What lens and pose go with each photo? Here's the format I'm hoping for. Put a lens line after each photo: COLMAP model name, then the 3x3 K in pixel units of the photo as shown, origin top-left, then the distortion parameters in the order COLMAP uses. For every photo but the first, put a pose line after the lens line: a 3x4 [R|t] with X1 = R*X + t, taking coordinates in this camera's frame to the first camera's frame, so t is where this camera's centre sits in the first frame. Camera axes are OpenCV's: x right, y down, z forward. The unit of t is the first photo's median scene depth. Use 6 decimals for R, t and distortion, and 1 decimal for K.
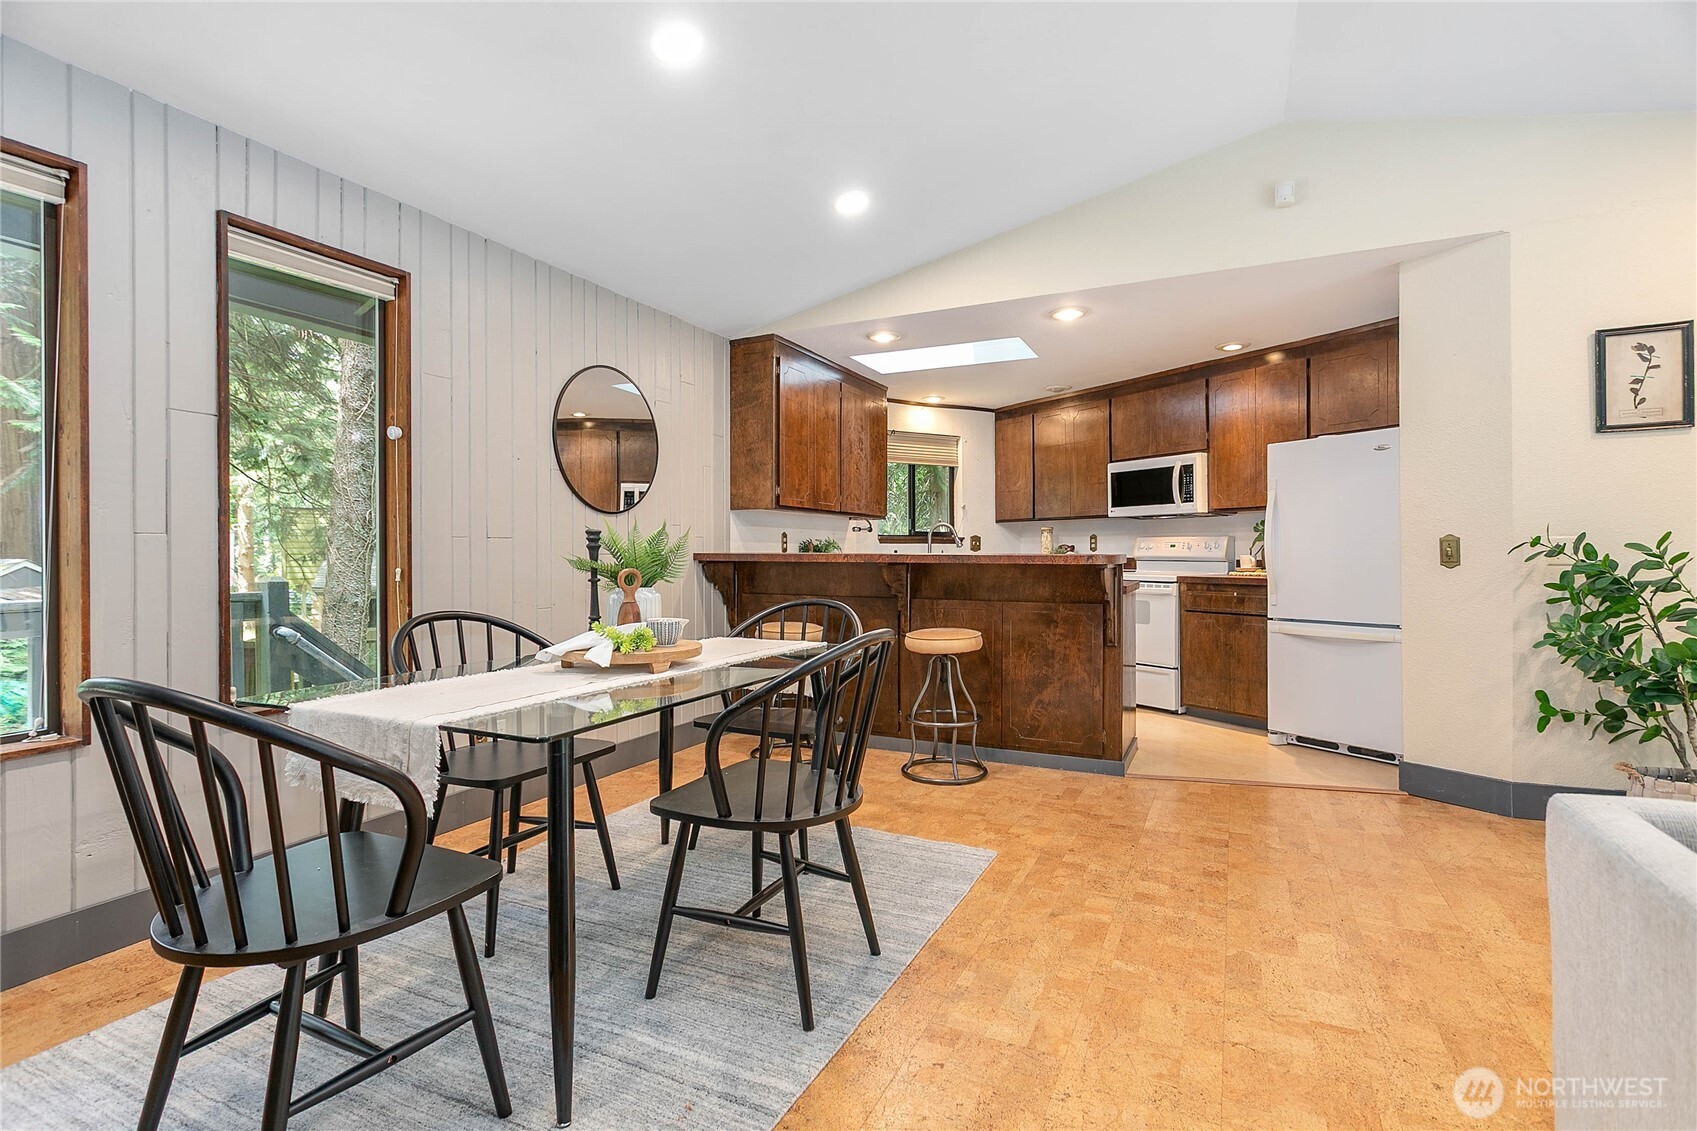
lens RADIAL K [[808.6, 0, 851.3], [0, 808.6, 551.0], [0, 0, 1]] dist [-0.001803, 0.003685]
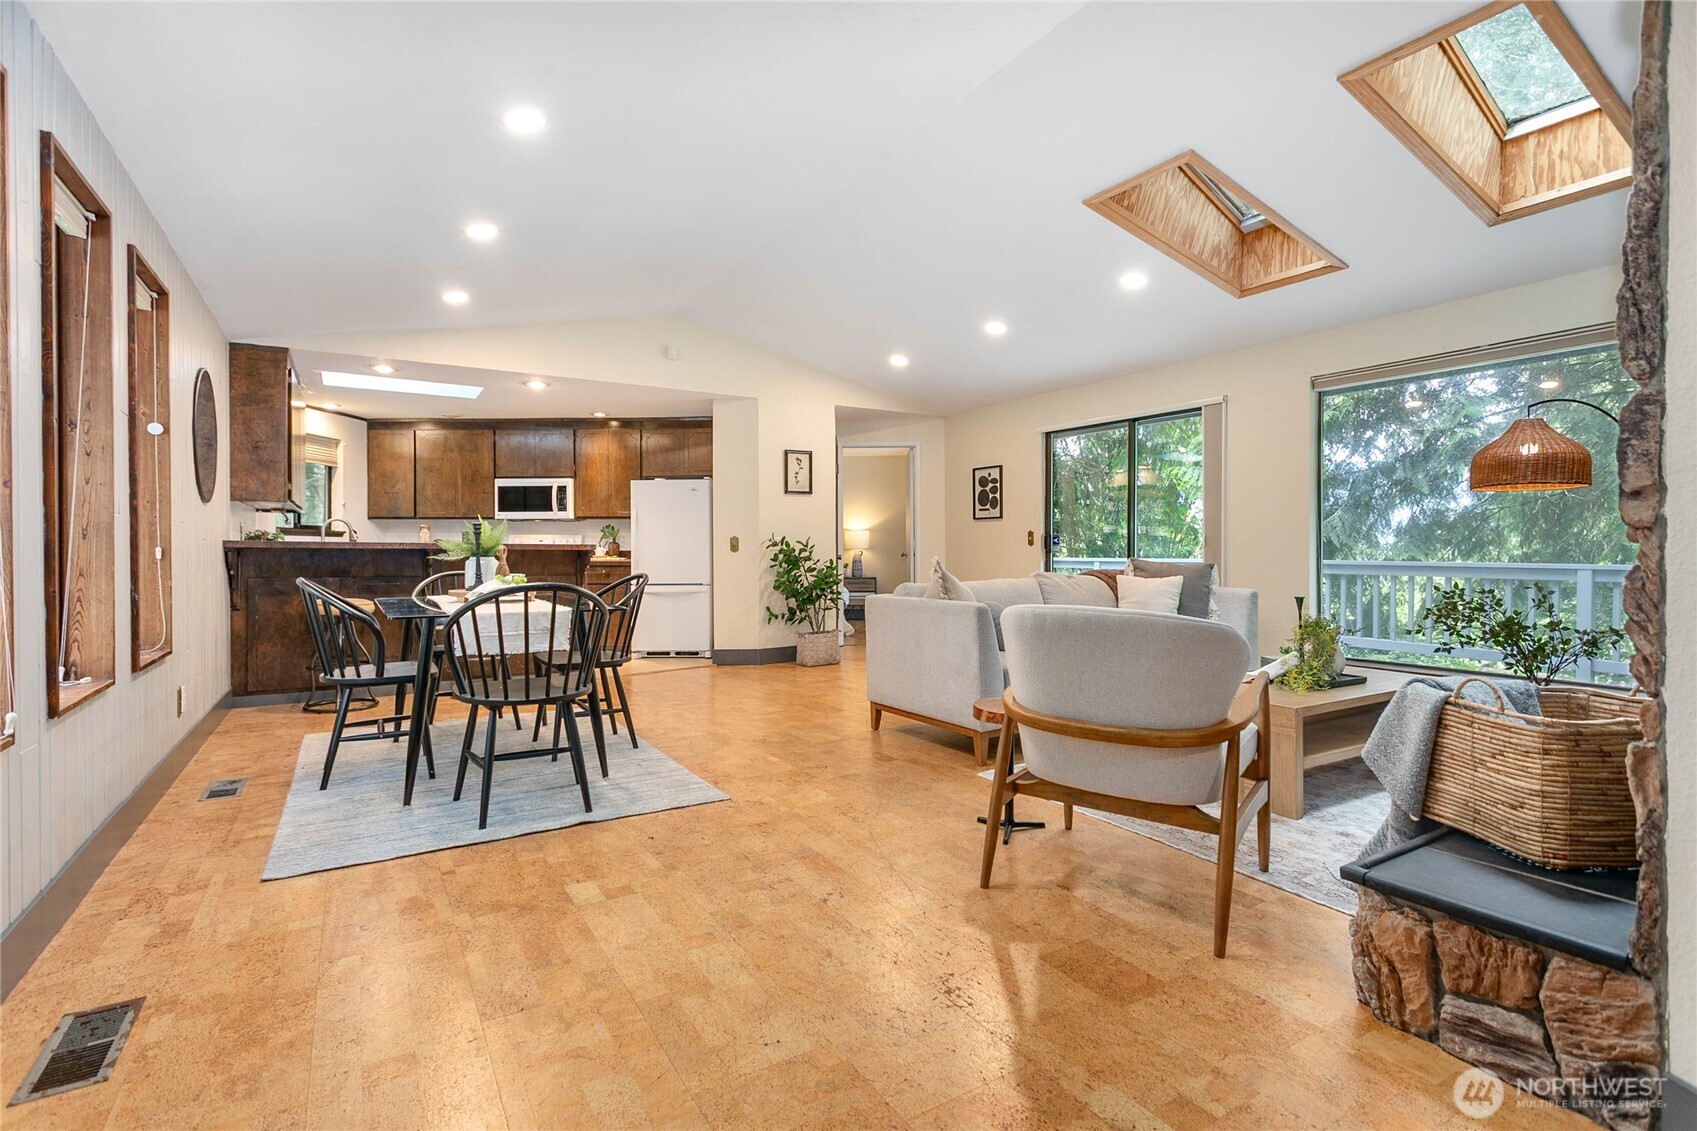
lens RADIAL K [[808.6, 0, 844.3], [0, 808.6, 555.4], [0, 0, 1]] dist [-0.001803, 0.003685]
pose [[0.550334, -0.000557, 0.834944, -0.666413], [-0.003934, 0.999987, 0.003260, 0.016762], [-0.834935, -0.005079, 0.550325, -0.303237]]
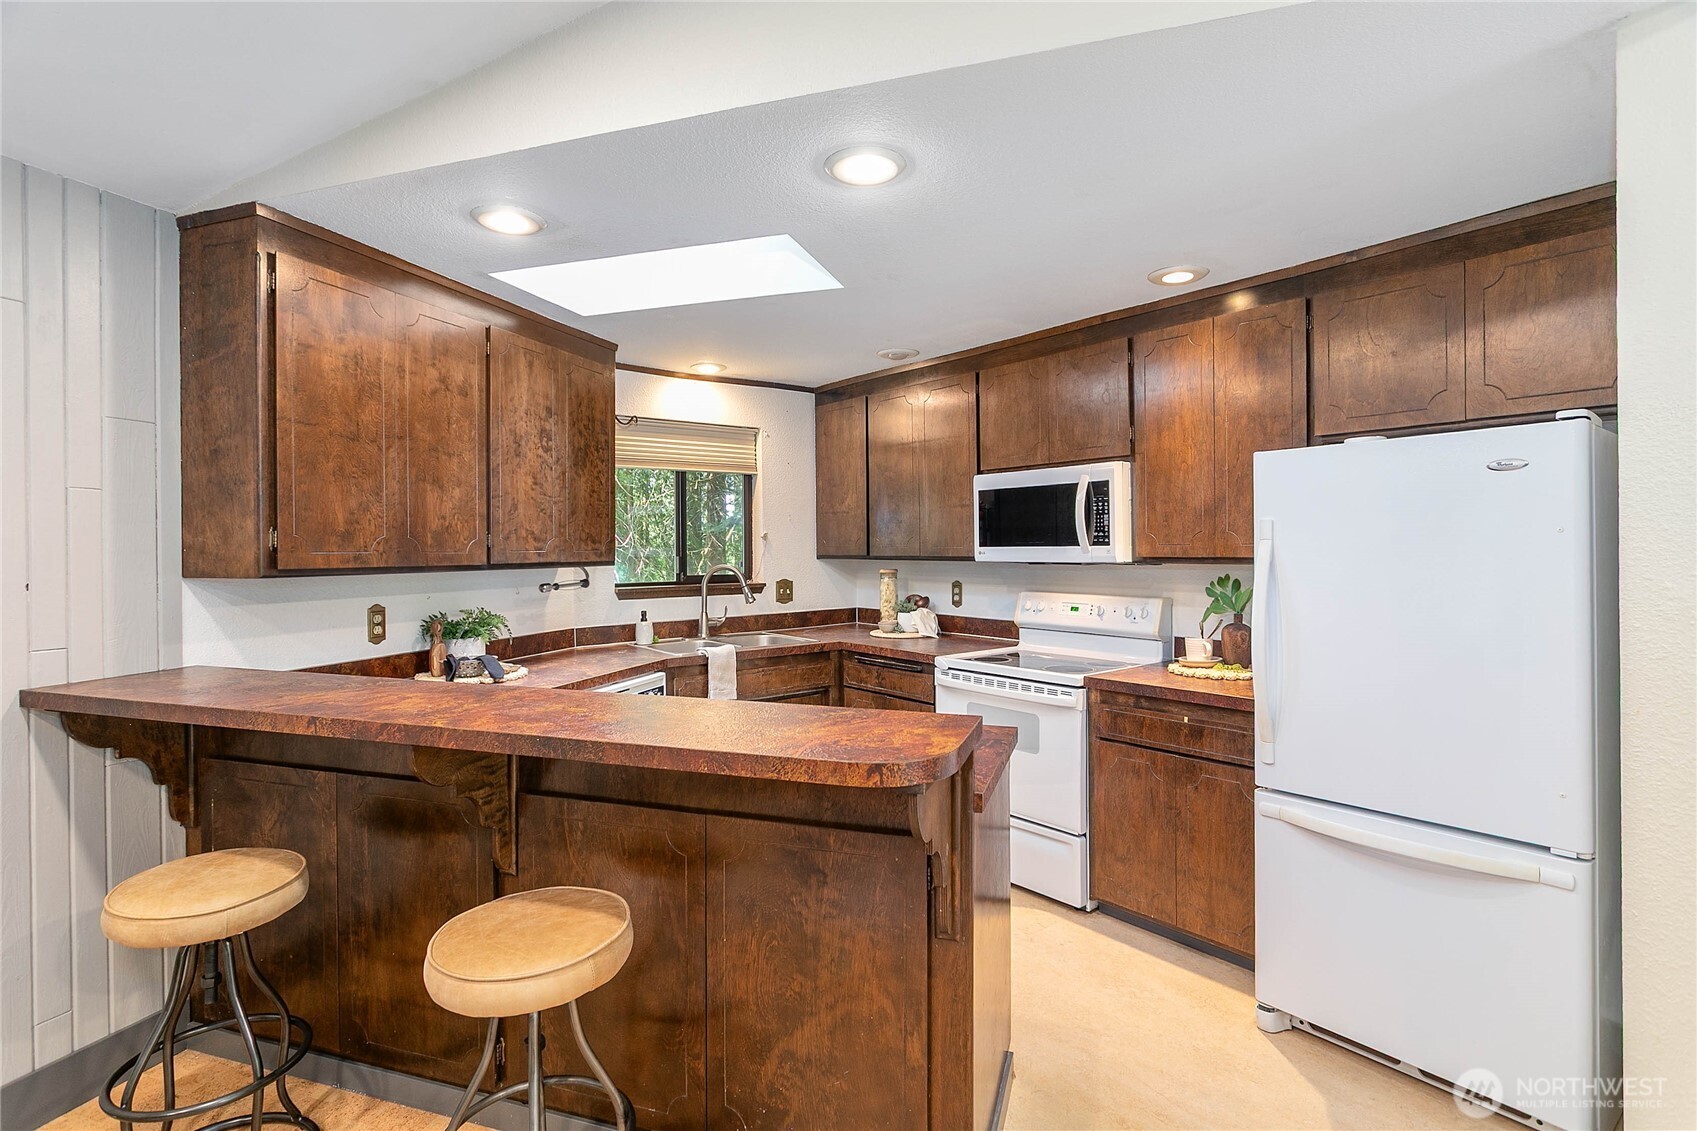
lens RADIAL K [[832.8, 0, 853.1], [0, 832.8, 550.4], [0, 0, 1]] dist [-0.011123, 0.002279]
pose [[0.991460, -0.005067, 0.130311, 0.196510], [0.004275, 0.999971, 0.006353, -0.076150], [-0.130339, -0.005741, 0.991453, 0.523616]]
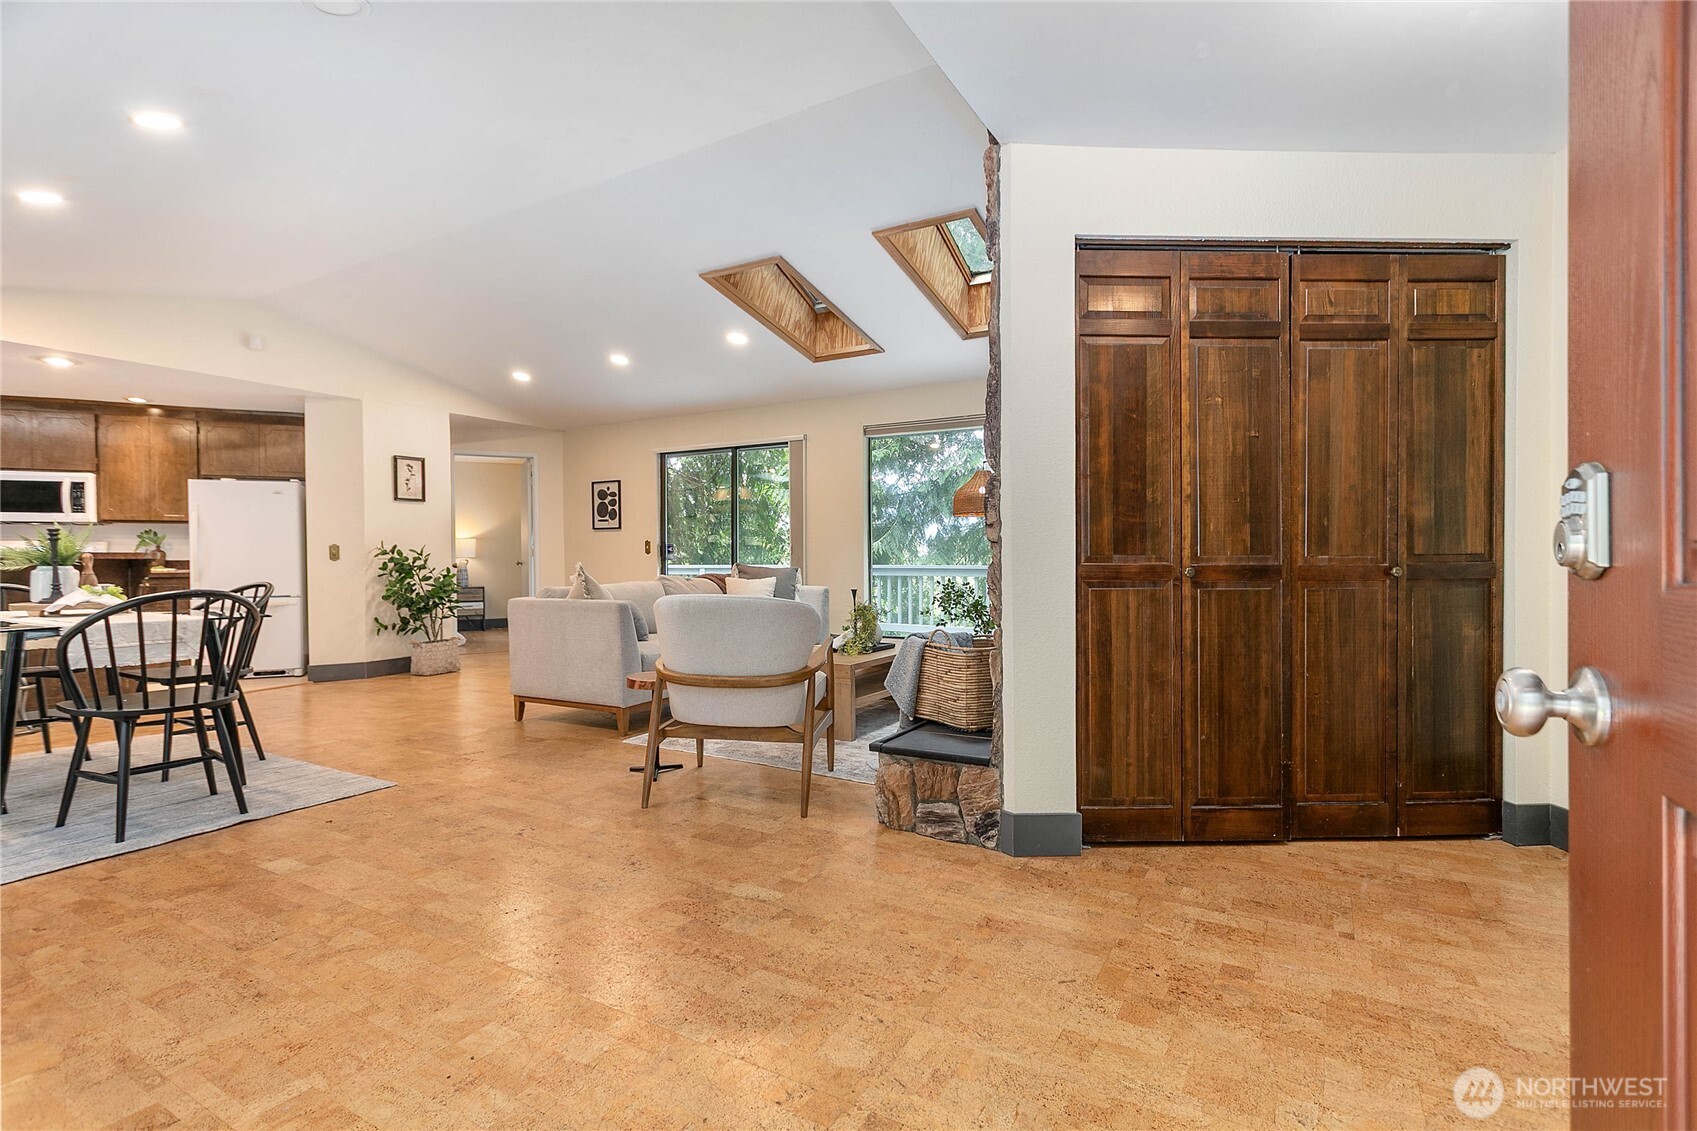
lens RADIAL K [[808.6, 0, 850.4], [0, 808.6, 569.4], [0, 0, 1]] dist [-0.001803, 0.003685]
pose [[0.088147, -0.009527, 0.996062, -0.874222], [0.002494, 0.999953, 0.009343, 0.020690], [-0.996104, 0.001660, 0.088167, -0.334163]]
